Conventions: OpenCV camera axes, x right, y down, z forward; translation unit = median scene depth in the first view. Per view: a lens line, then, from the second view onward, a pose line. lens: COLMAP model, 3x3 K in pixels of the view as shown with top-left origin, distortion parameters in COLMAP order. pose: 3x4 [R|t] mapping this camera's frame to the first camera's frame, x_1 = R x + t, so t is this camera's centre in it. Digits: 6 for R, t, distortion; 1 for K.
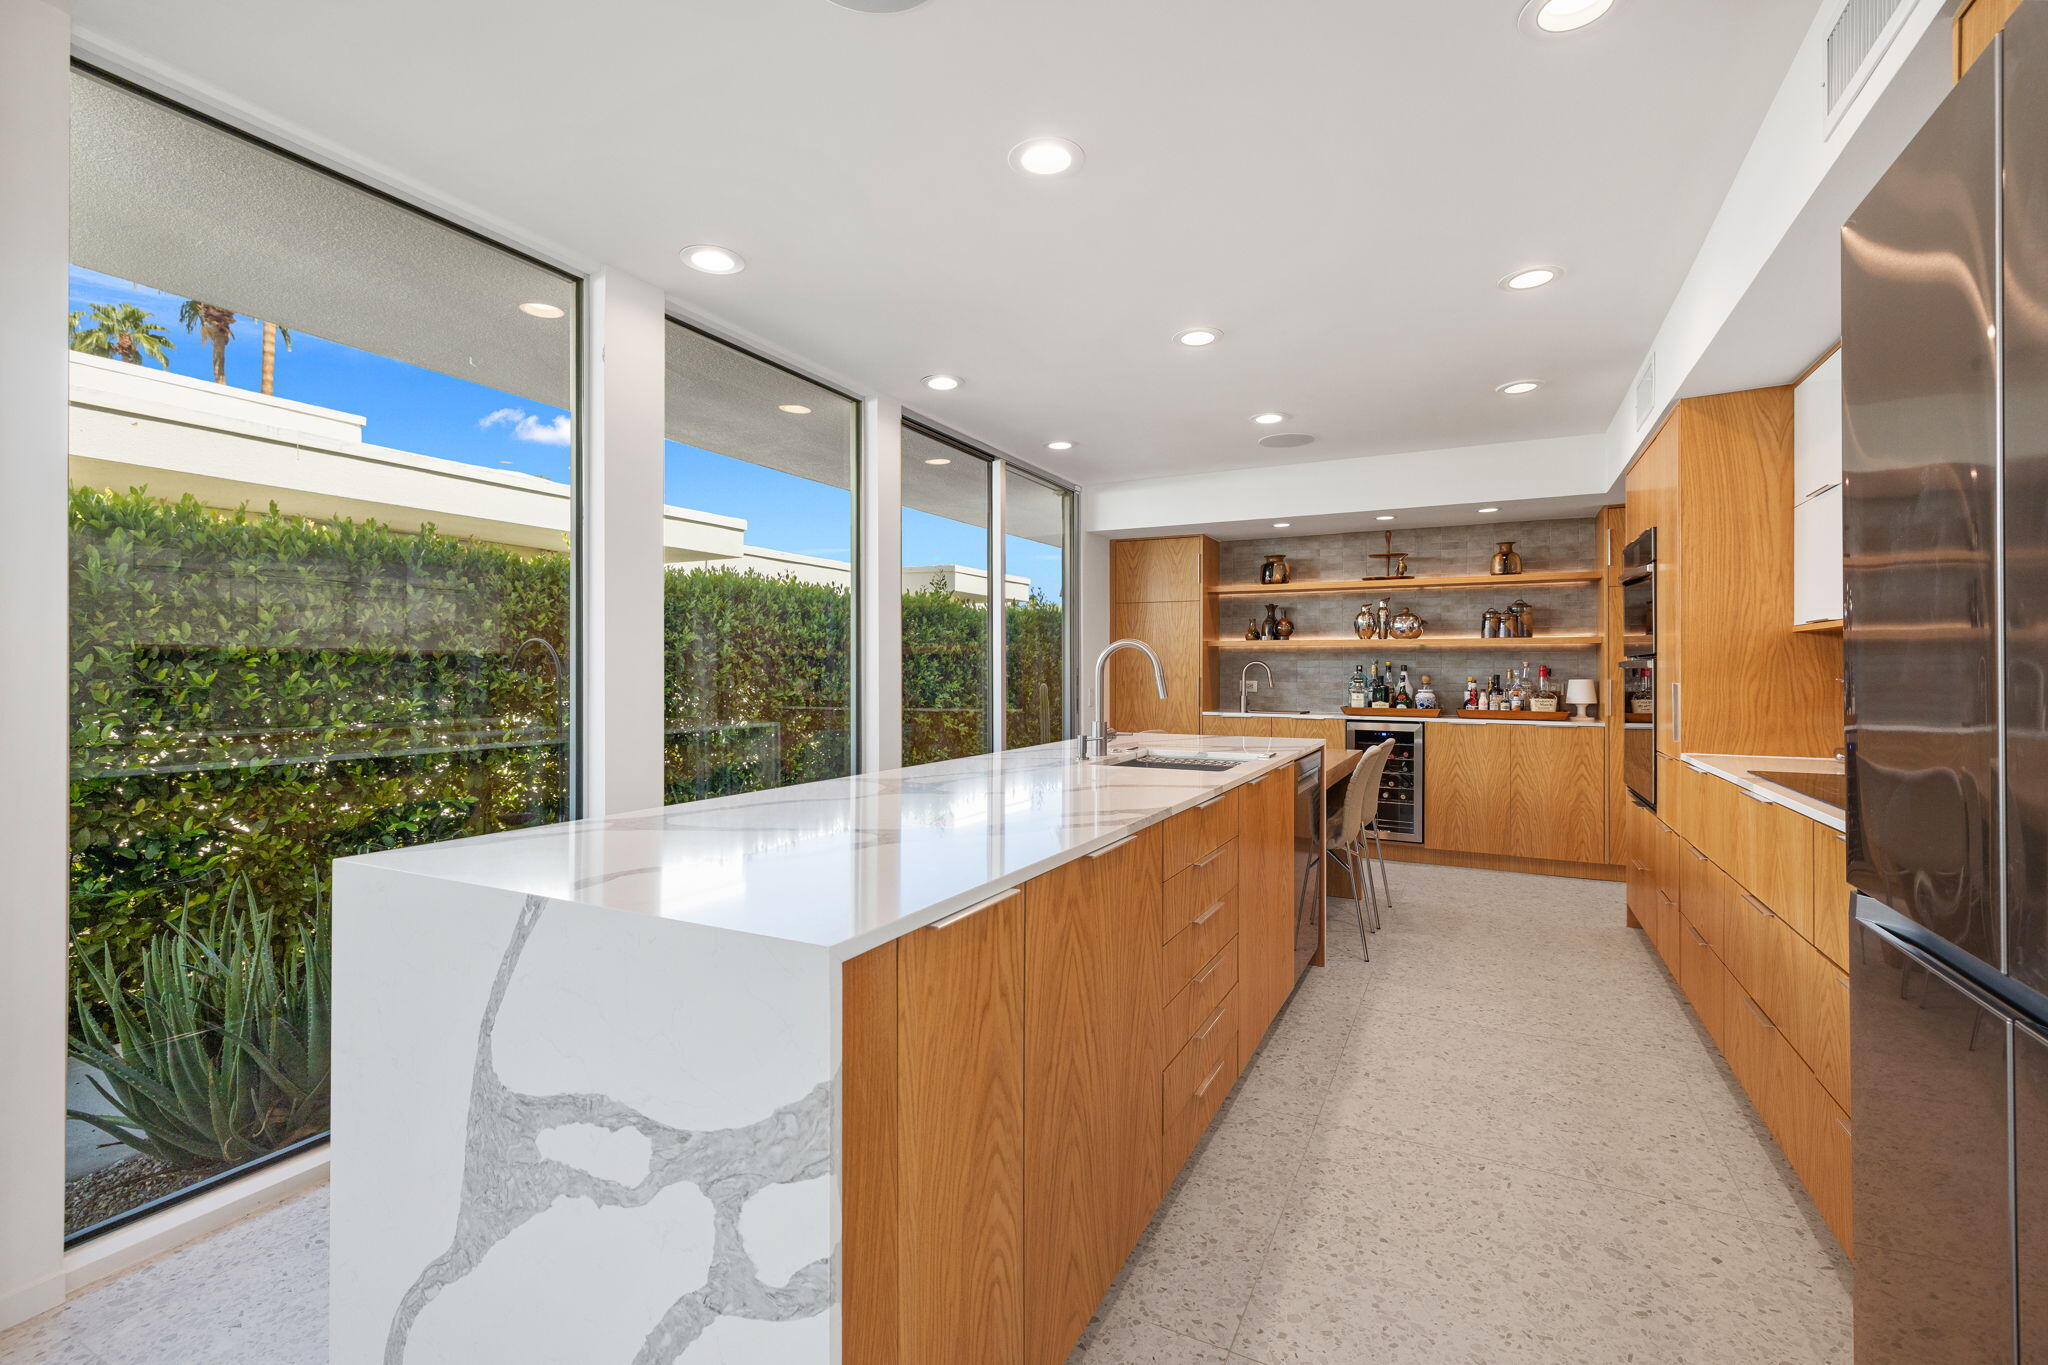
lens RADIAL K [[902.5, 0, 1019.8], [0, 902.5, 671.7], [0, 0, 1]] dist [0.001110, -0.000124]
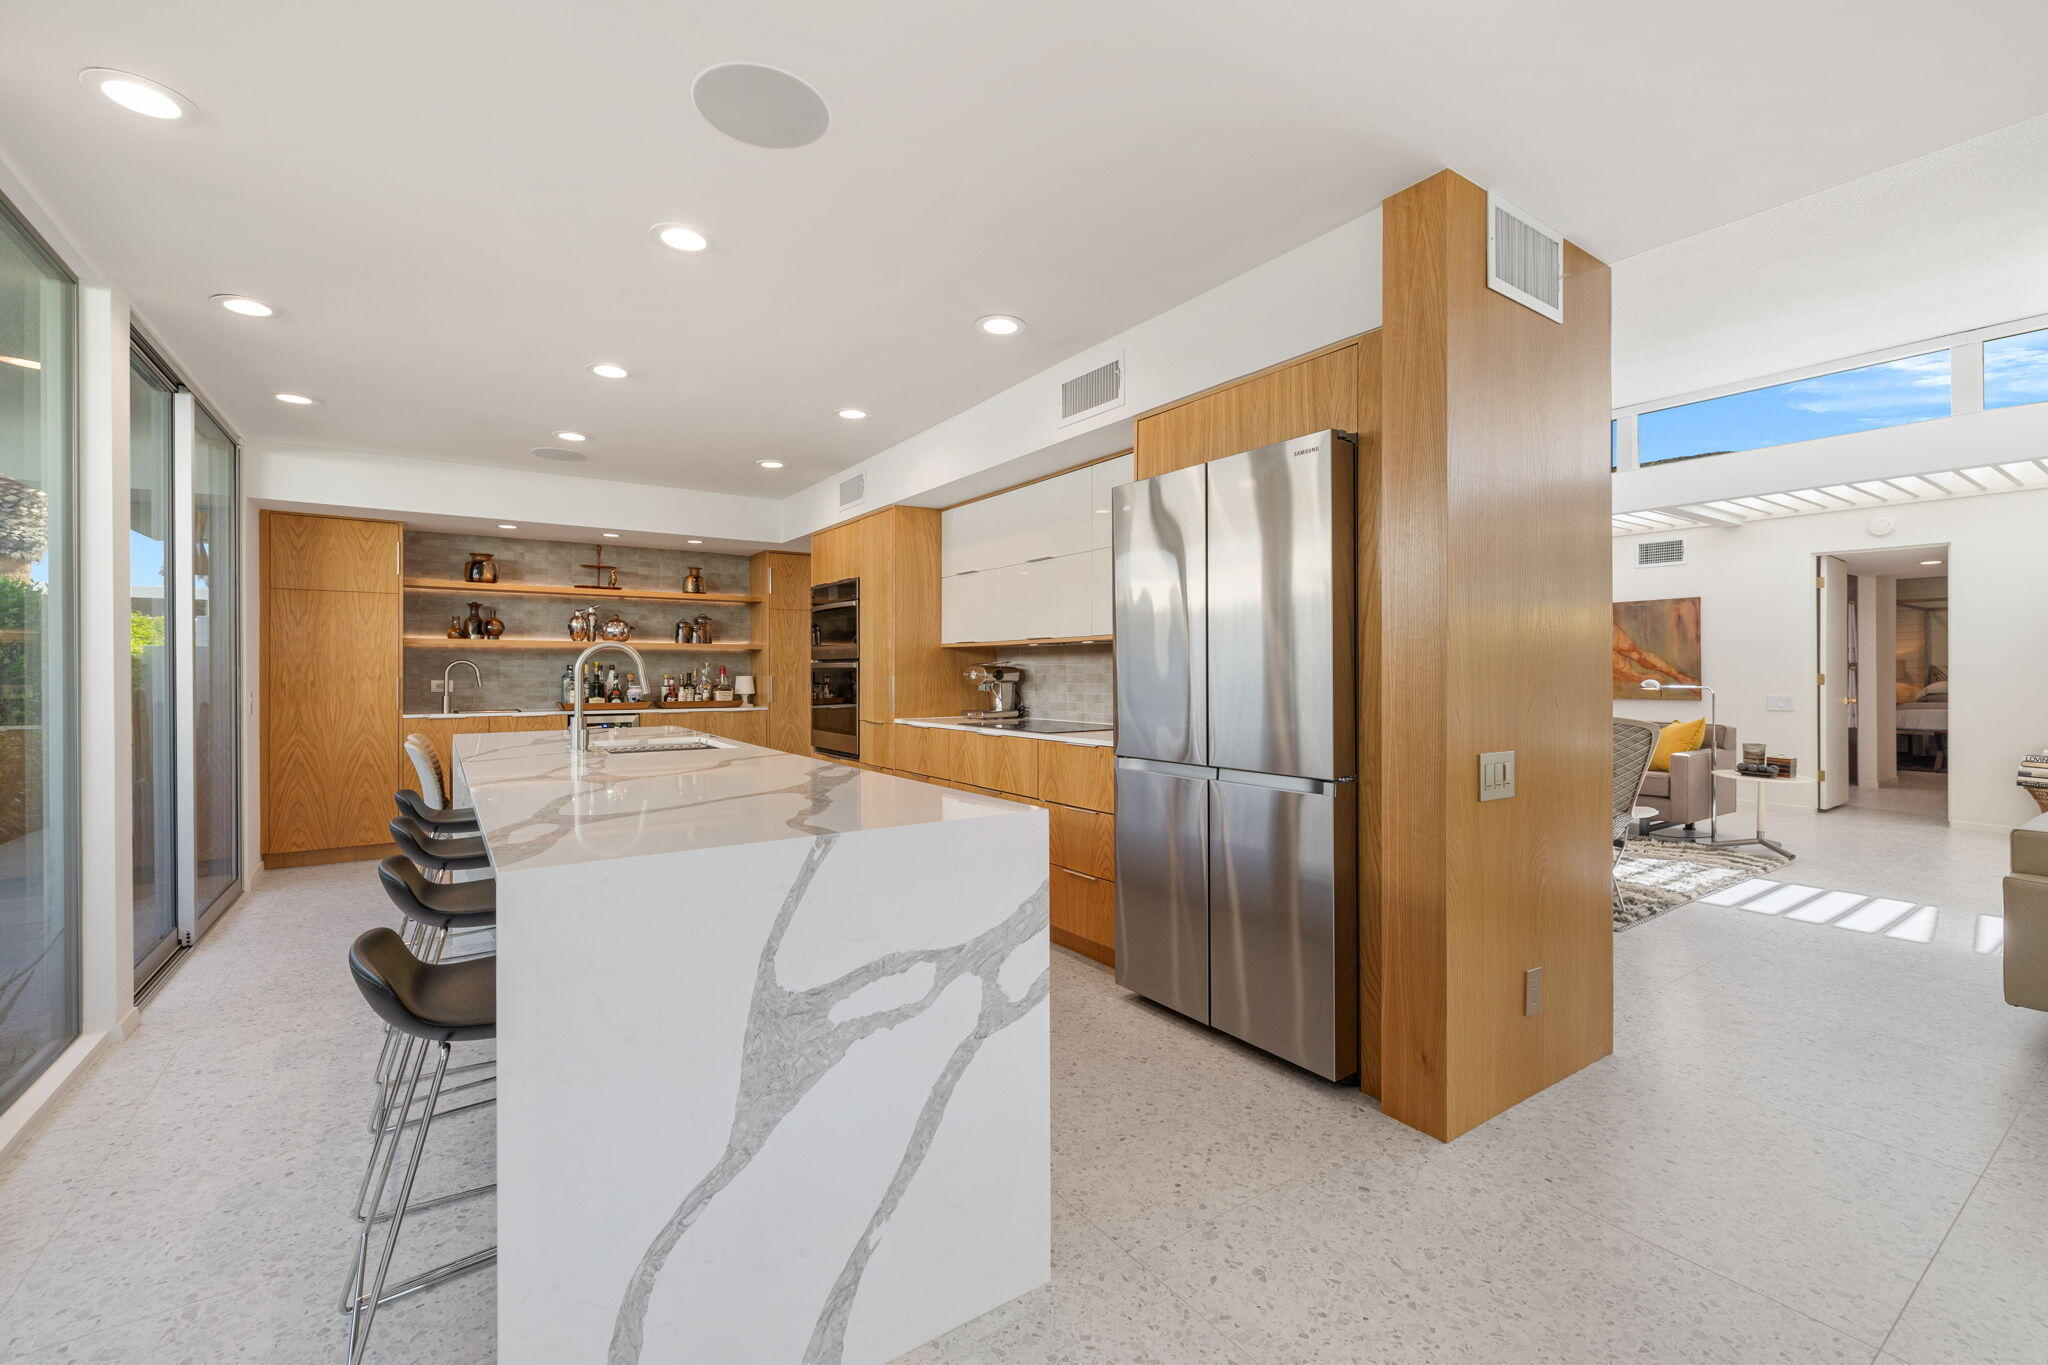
lens RADIAL K [[870.5, 0, 1023.4], [0, 870.5, 674.7], [0, 0, 1]] dist [0.001646, -0.000318]
pose [[0.468917, -0.006305, 0.883220, -0.313665], [0.002534, 0.999980, 0.005794, 0.000211], [-0.883239, -0.000479, 0.468924, 0.026077]]
